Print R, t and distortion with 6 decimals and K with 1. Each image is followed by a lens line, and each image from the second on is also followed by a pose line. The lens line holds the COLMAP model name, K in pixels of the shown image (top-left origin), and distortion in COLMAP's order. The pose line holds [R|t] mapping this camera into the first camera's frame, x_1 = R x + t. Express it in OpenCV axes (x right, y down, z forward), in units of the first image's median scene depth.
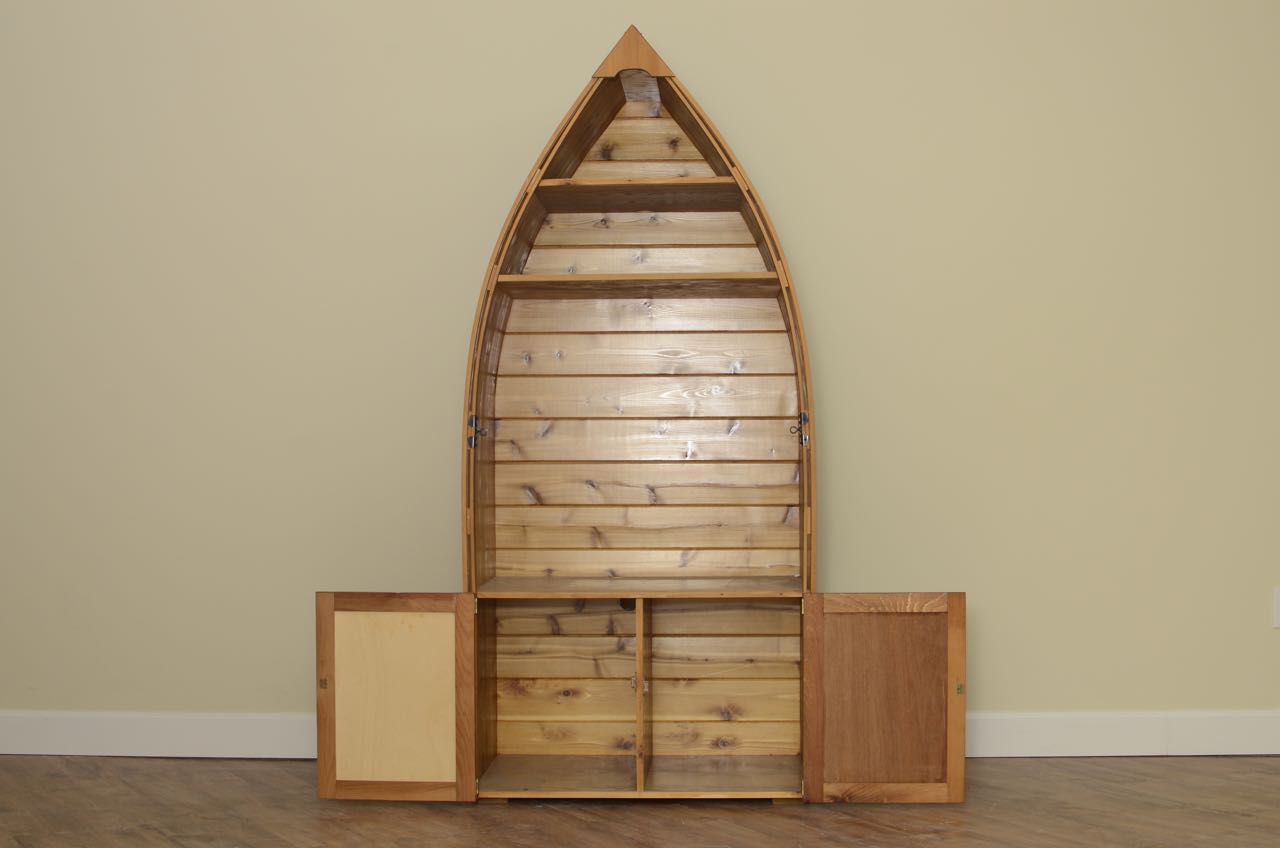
lens RADIAL K [[1942.1, 0, 640.0], [0, 1942.1, 424.0], [0, 0, 1]] dist [-0.226417, -0.014777]
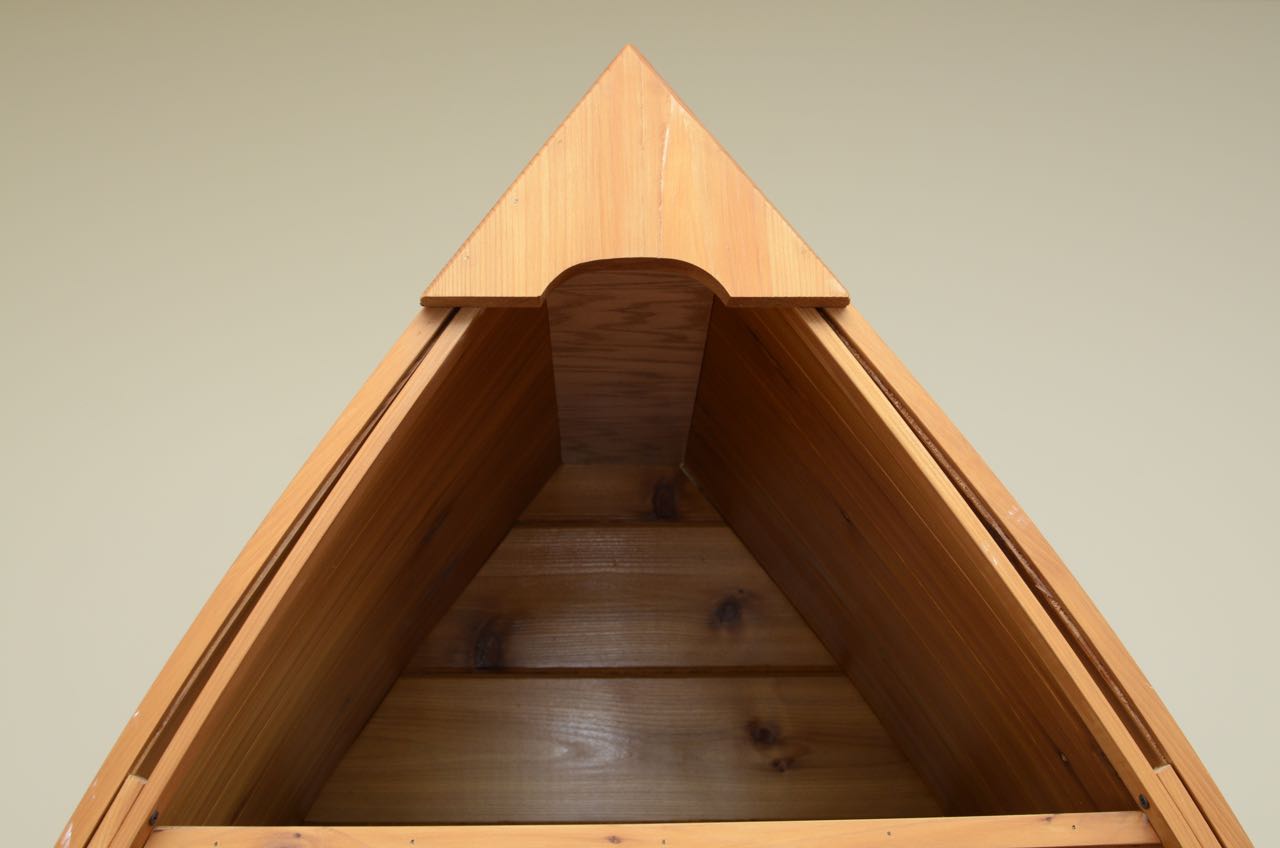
lens RADIAL K [[1942.1, 0, 640.0], [0, 1942.1, 424.0], [0, 0, 1]] dist [-0.226417, -0.014777]
pose [[0.997646, 0.012742, 0.067376, -0.014744], [0.002050, 0.976602, -0.215045, -0.111755], [-0.068539, 0.214677, 0.974277, 0.722685]]
